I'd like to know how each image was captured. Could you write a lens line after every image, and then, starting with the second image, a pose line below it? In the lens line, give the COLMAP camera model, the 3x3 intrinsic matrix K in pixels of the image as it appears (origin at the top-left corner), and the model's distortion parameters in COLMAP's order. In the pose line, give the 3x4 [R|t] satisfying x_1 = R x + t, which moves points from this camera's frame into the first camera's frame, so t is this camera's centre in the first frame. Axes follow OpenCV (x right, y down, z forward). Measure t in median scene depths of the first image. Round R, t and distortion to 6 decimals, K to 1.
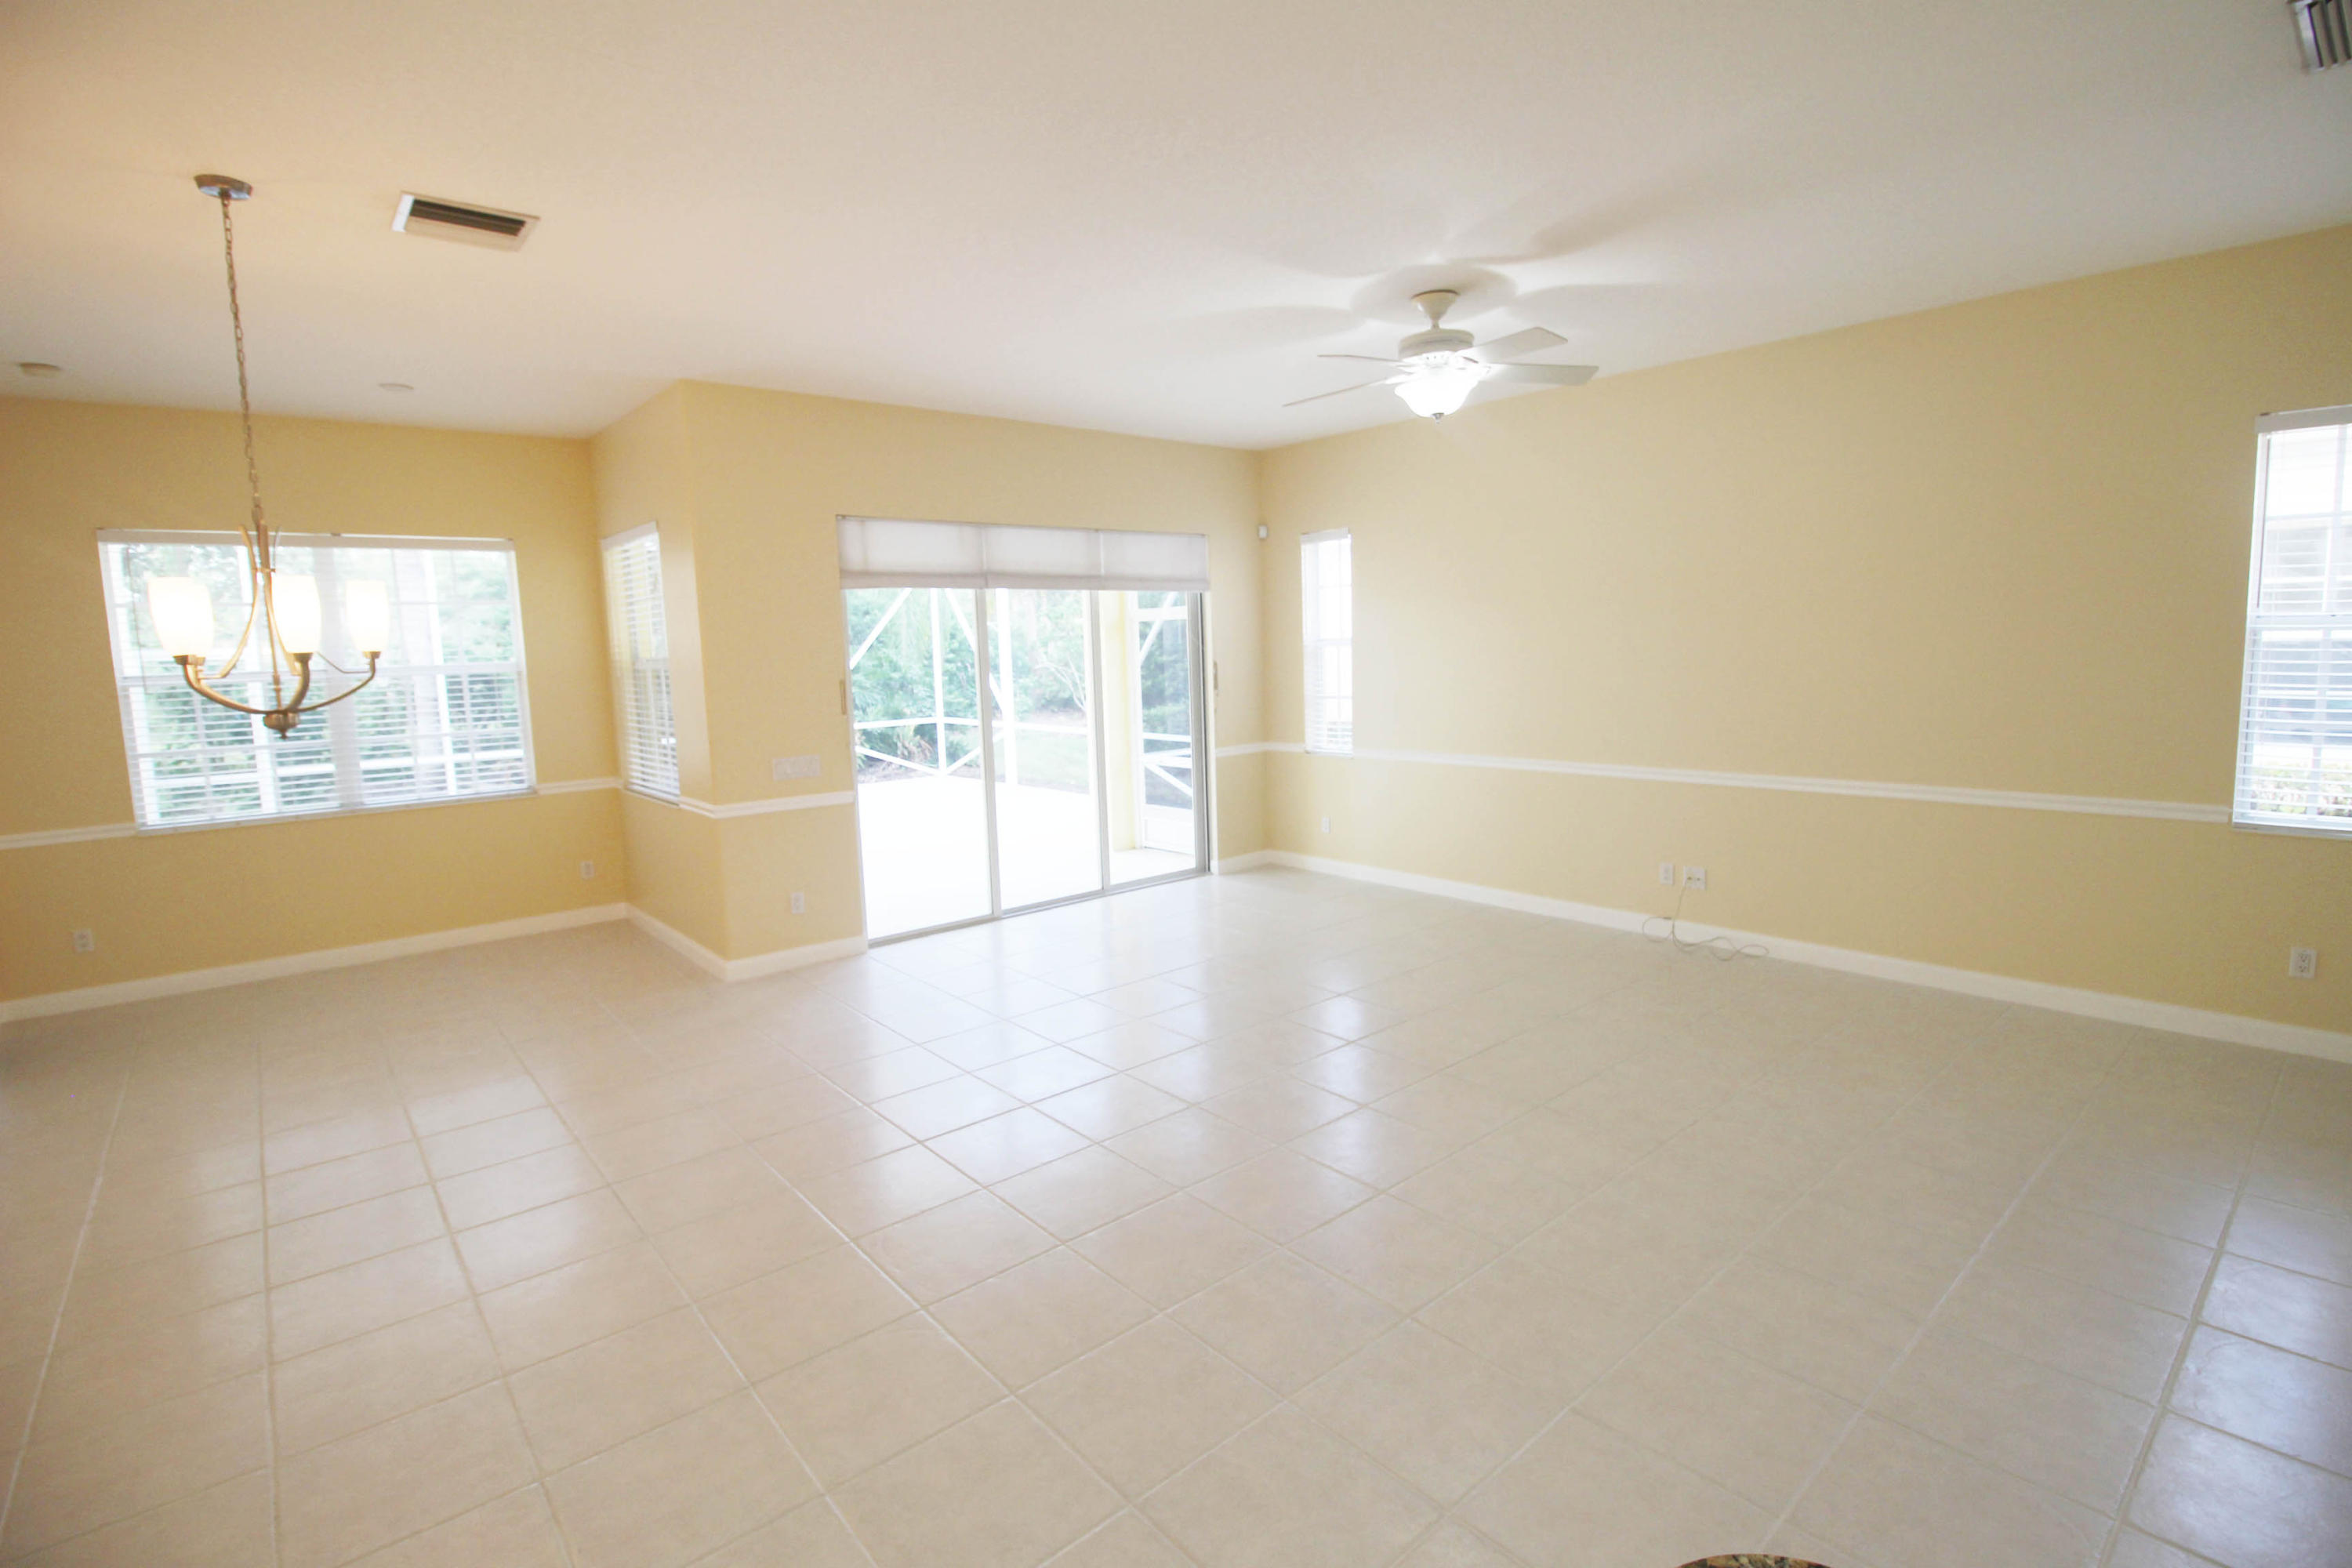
lens RADIAL K [[1093.7, 0, 1180.8], [0, 1093.7, 770.1], [0, 0, 1]] dist [-0.011759, -0.003595]
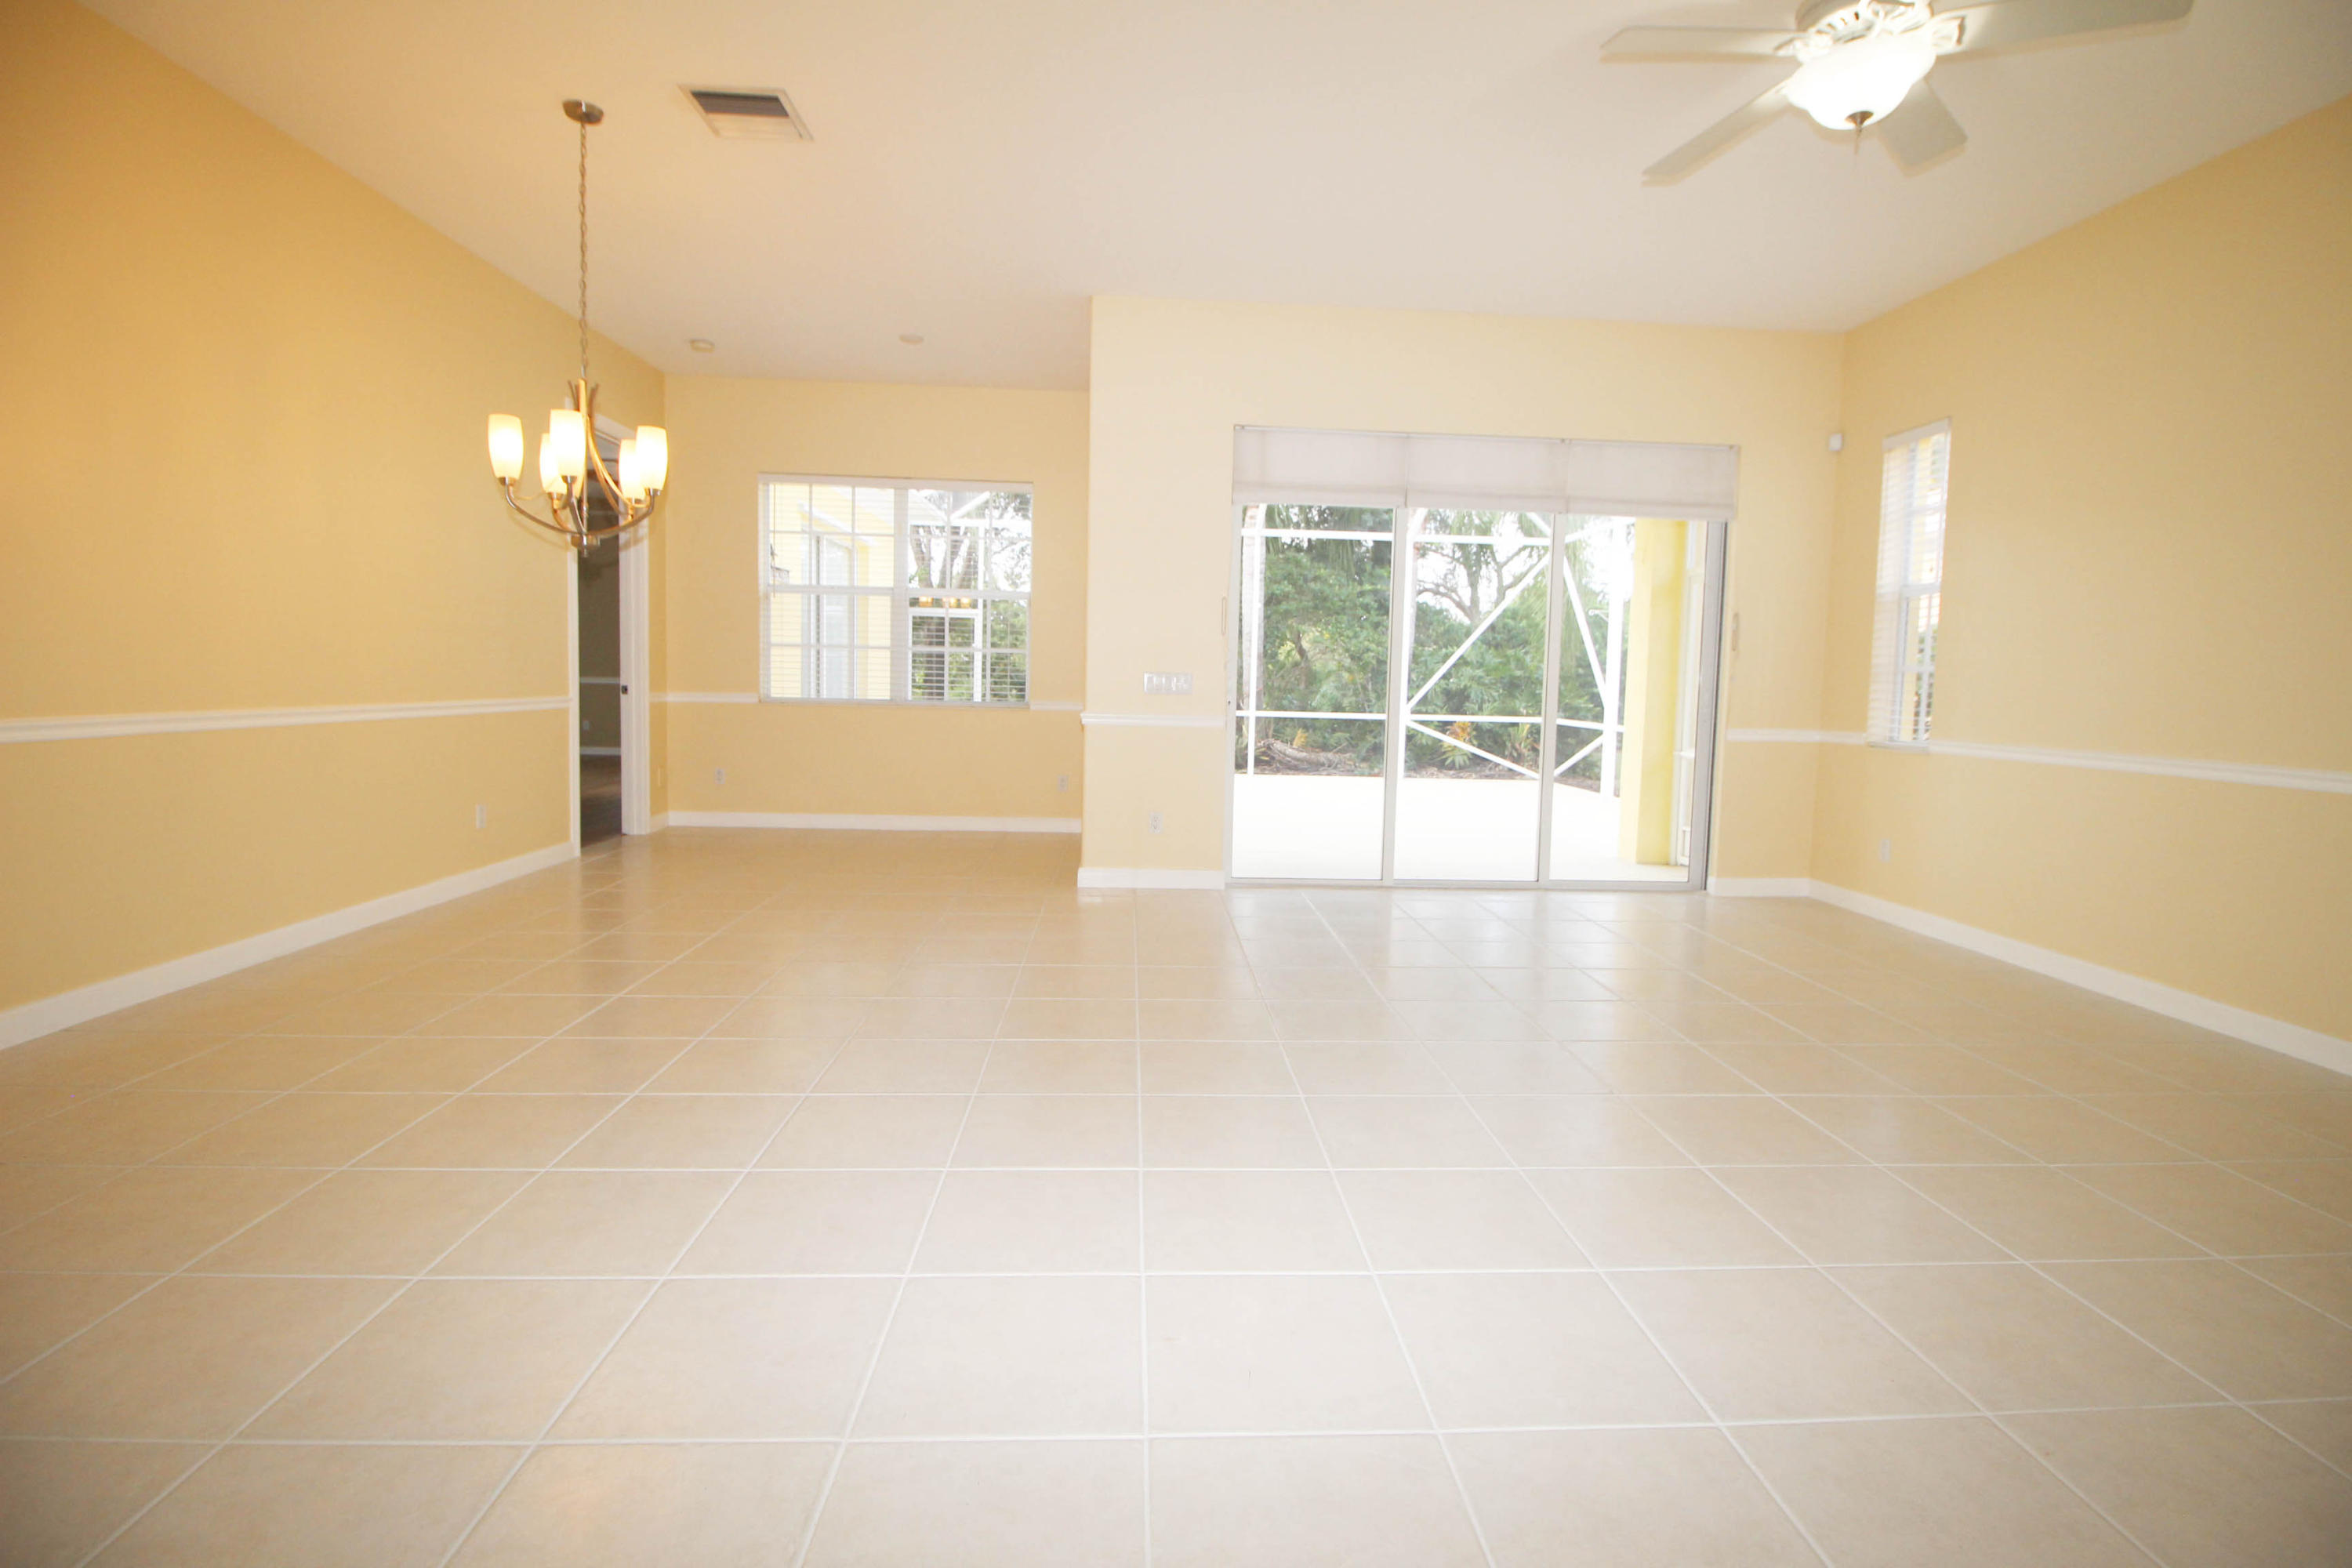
lens RADIAL K [[1093.7, 0, 1194.7], [0, 1093.7, 763.1], [0, 0, 1]] dist [-0.011759, -0.003595]
pose [[0.792876, 0.098376, -0.601390, 0.197906], [-0.121101, 0.992636, 0.002715, 0.046927], [0.597228, 0.070676, 0.798951, 0.180431]]
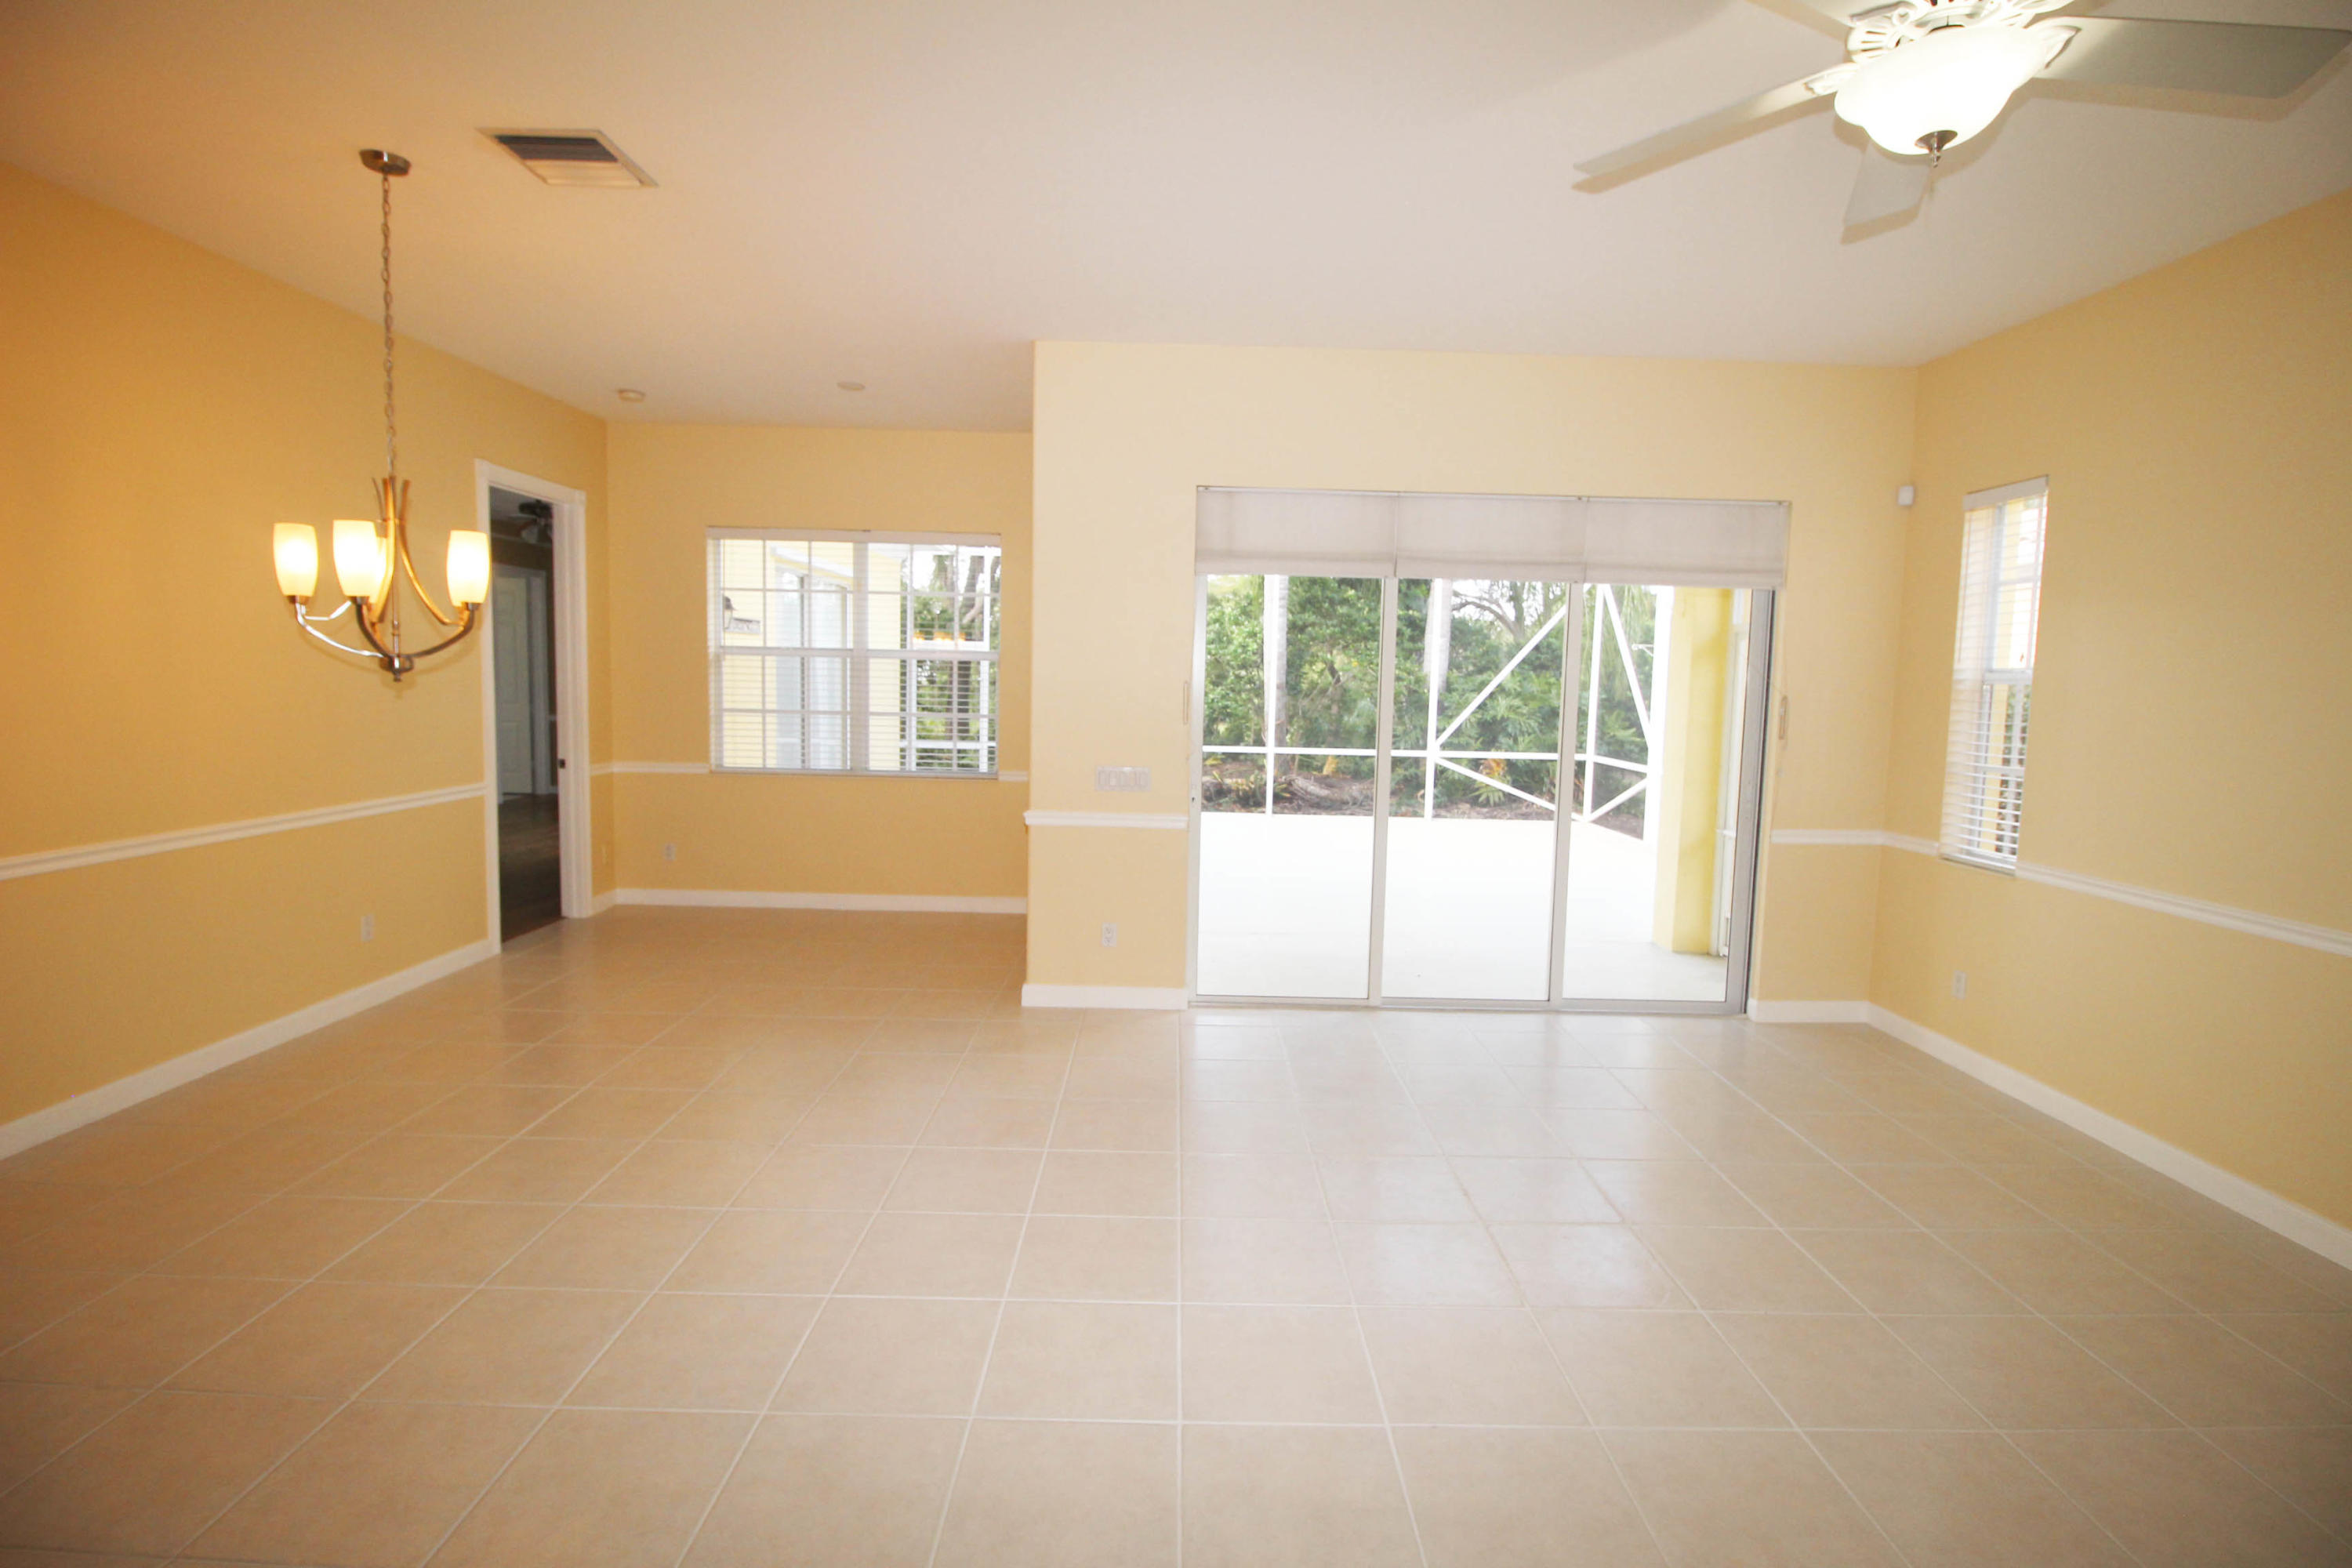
lens RADIAL K [[1093.7, 0, 1184.7], [0, 1093.7, 774.8], [0, 0, 1]] dist [-0.011759, -0.003595]
pose [[0.758423, 0.107918, -0.642766, 0.182088], [-0.123377, 0.992138, 0.020999, -0.022498], [0.639978, 0.063376, 0.765775, 0.278733]]
